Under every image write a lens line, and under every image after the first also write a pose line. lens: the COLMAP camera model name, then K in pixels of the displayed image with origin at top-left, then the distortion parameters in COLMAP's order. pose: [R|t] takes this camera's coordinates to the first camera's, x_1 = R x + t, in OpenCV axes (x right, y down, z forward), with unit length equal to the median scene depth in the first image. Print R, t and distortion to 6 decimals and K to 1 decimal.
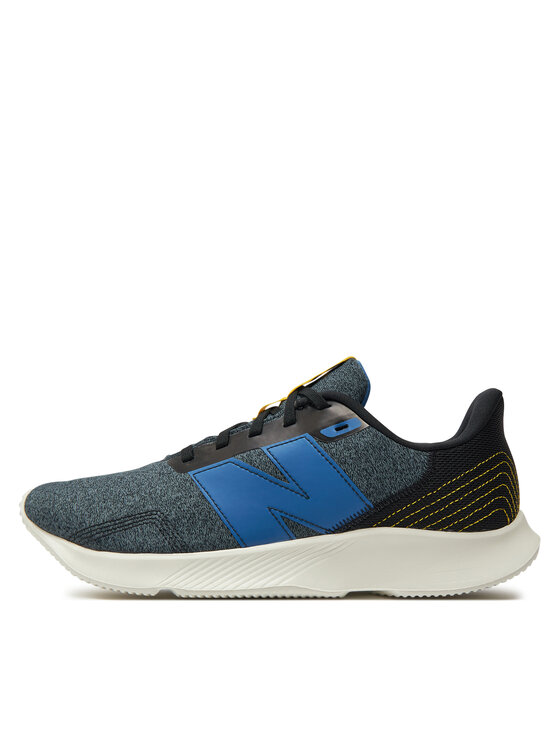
lens RADIAL K [[787.8, 0, 280.0], [0, 787.8, 373.0], [0, 0, 1]] dist [-0.017638, -0.015227]
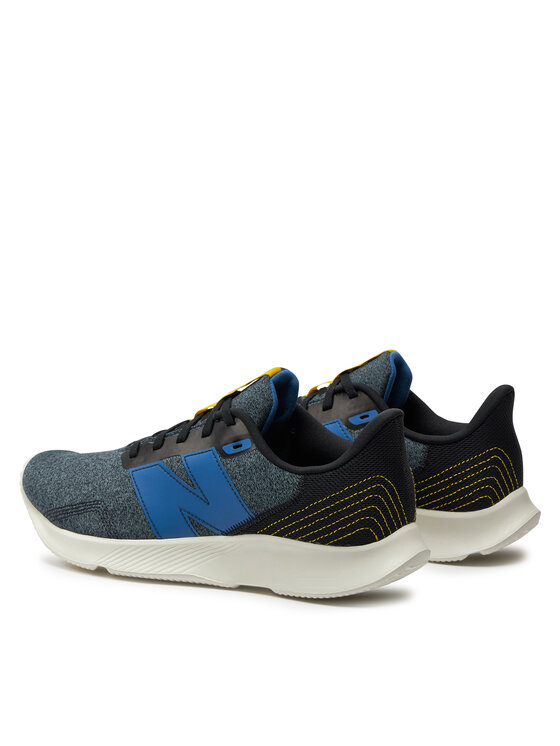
lens RADIAL K [[2191.0, 0, 280.0], [0, 2191.0, 373.0], [0, 0, 1]] dist [0.078606, 0.848407]
pose [[0.895517, 0.068614, -0.439706, 1.549975], [0.053231, 0.964434, 0.258907, -0.867084], [0.441833, -0.255261, 0.860015, -1.706273]]
